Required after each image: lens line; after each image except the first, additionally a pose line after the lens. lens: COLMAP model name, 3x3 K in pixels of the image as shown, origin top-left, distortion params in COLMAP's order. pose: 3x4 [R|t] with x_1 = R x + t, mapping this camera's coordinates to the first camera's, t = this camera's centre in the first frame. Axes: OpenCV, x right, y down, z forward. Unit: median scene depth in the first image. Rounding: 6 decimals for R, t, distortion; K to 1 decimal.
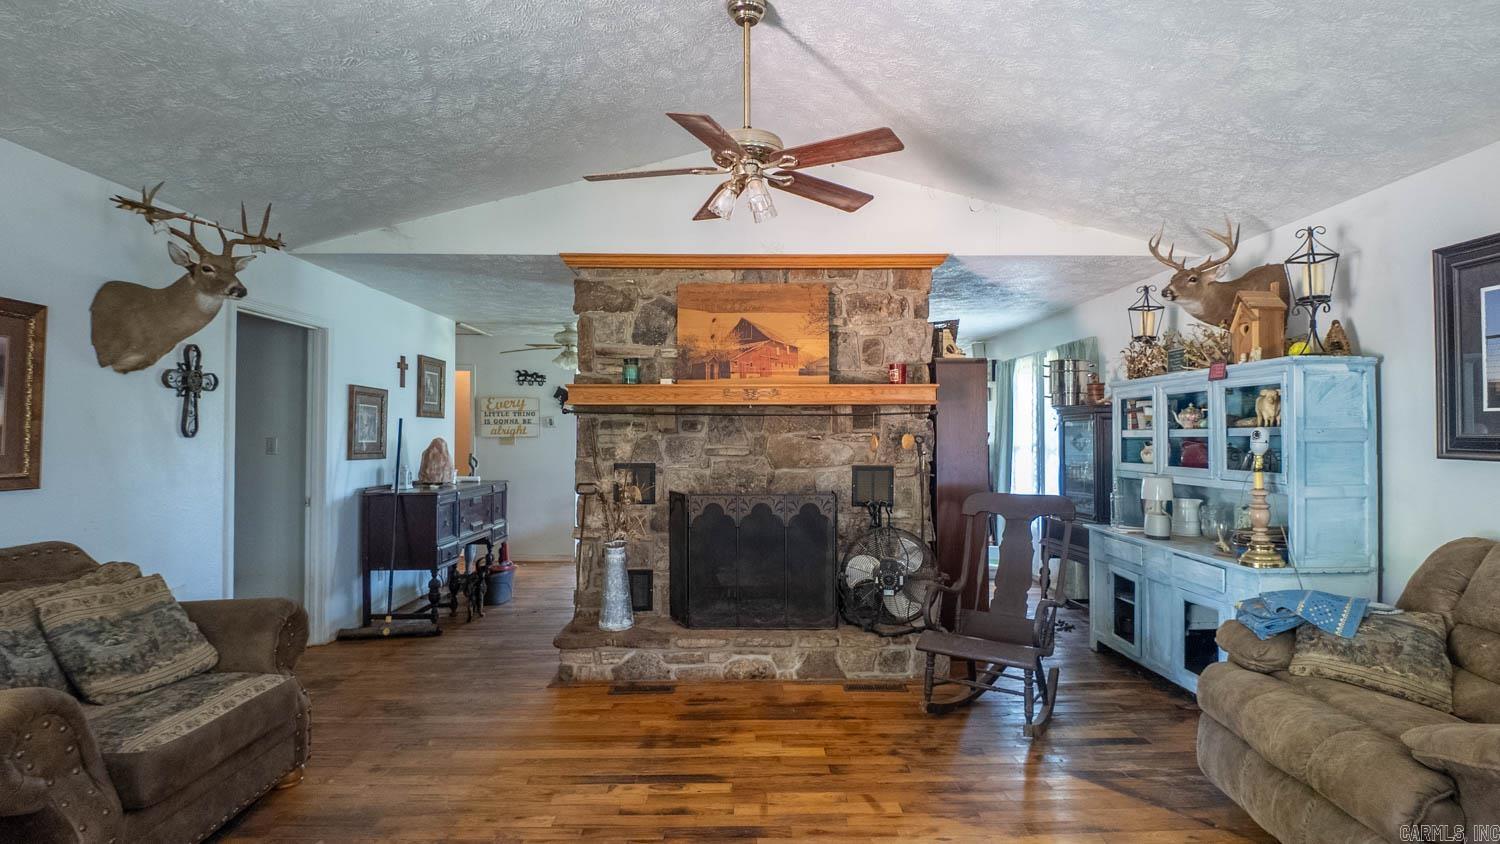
lens RADIAL K [[805.4, 0, 750.0], [0, 805.4, 422.0], [0, 0, 1]] dist [0.033122, -0.000342]
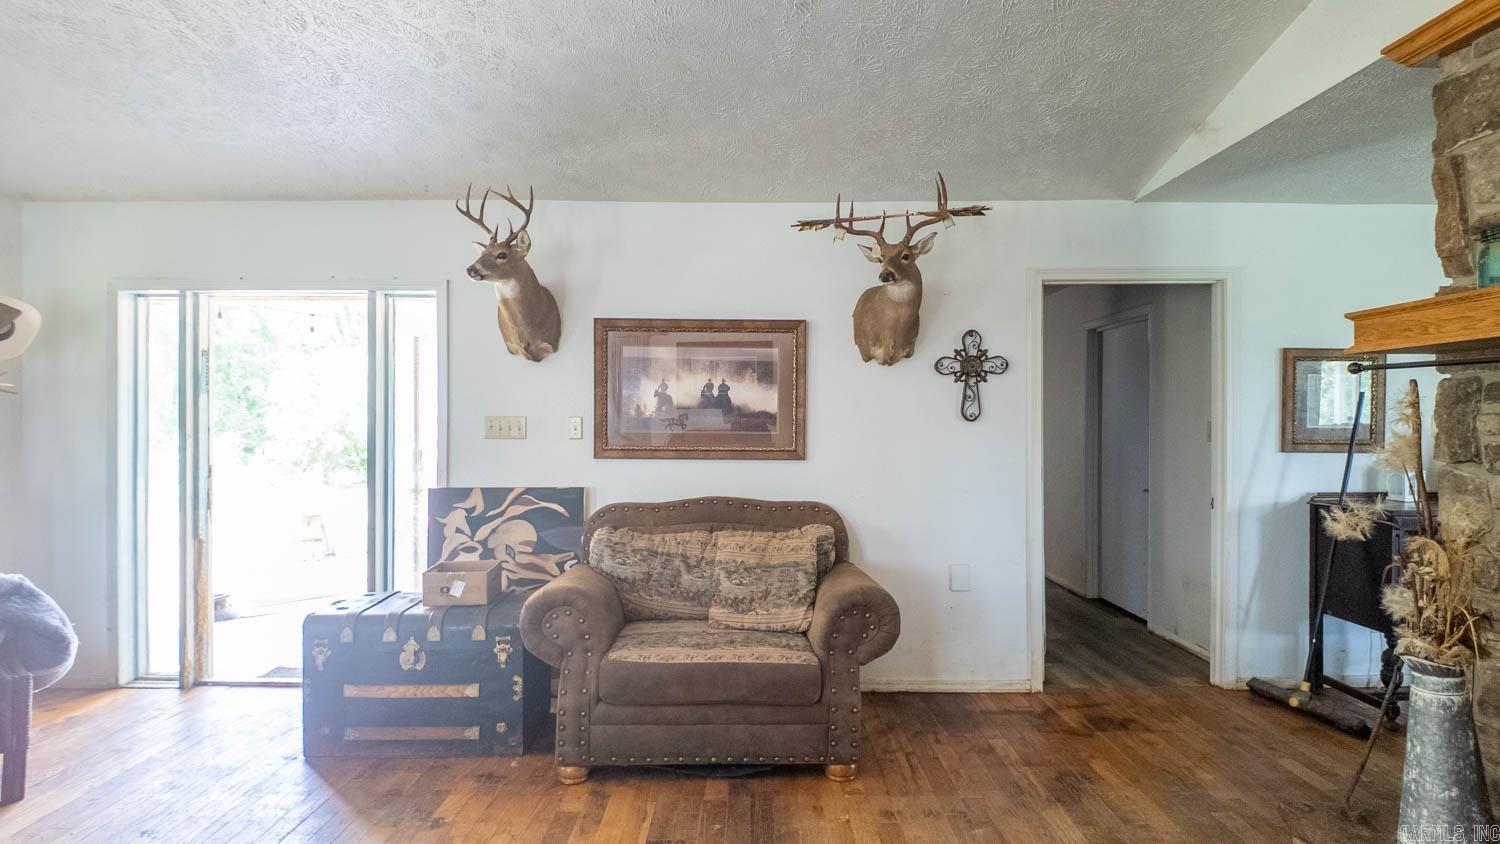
lens RADIAL K [[785.9, 0, 750.0], [0, 785.9, 422.0], [0, 0, 1]] dist [0.016266, -0.001349]
pose [[-0.006185, -0.000999, -0.999980, 0.309093], [0.019371, 0.999812, -0.001119, 0.015929], [0.999793, -0.019377, -0.006164, 0.735672]]
